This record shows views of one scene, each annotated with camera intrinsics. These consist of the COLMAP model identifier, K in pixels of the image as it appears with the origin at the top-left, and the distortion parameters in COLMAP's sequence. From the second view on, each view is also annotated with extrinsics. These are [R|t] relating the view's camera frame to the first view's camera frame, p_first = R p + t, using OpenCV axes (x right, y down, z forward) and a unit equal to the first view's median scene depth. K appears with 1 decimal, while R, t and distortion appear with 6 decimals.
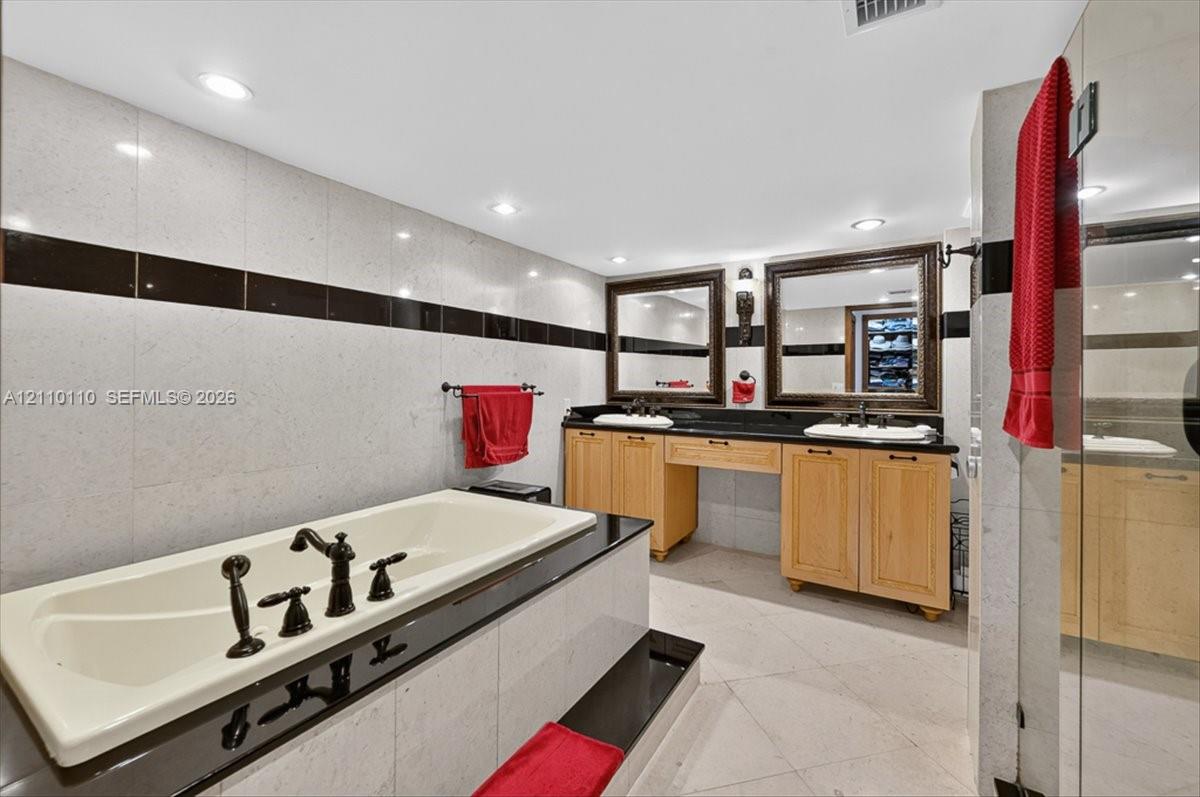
lens RADIAL K [[482.8, 0, 606.8], [0, 482.8, 386.5], [0, 0, 1]] dist [-0.003973, 0.002145]
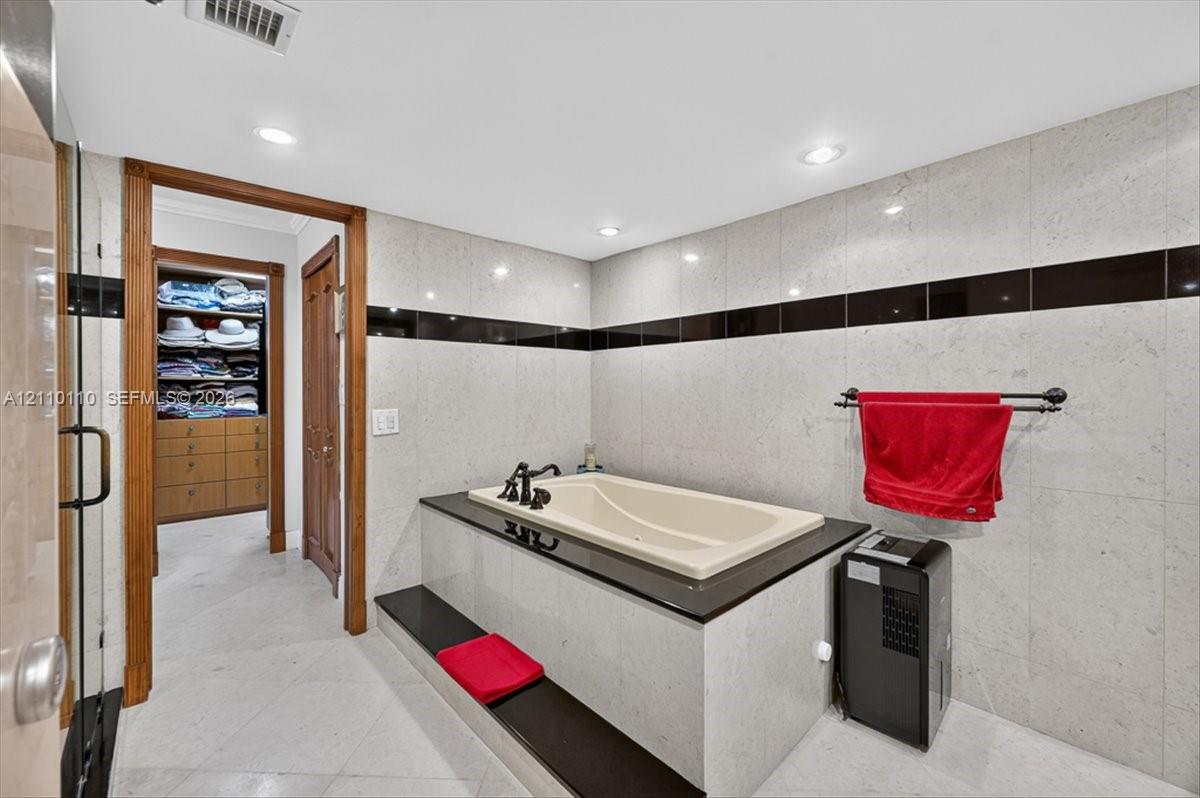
lens RADIAL K [[482.8, 0, 600.2], [0, 482.8, 392.7], [0, 0, 1]] dist [-0.003973, 0.002145]
pose [[-0.282238, -0.001139, -0.959344, 0.605262], [-0.011735, 0.999929, 0.002265, 0.002744], [0.959273, 0.011897, -0.282231, 0.891633]]
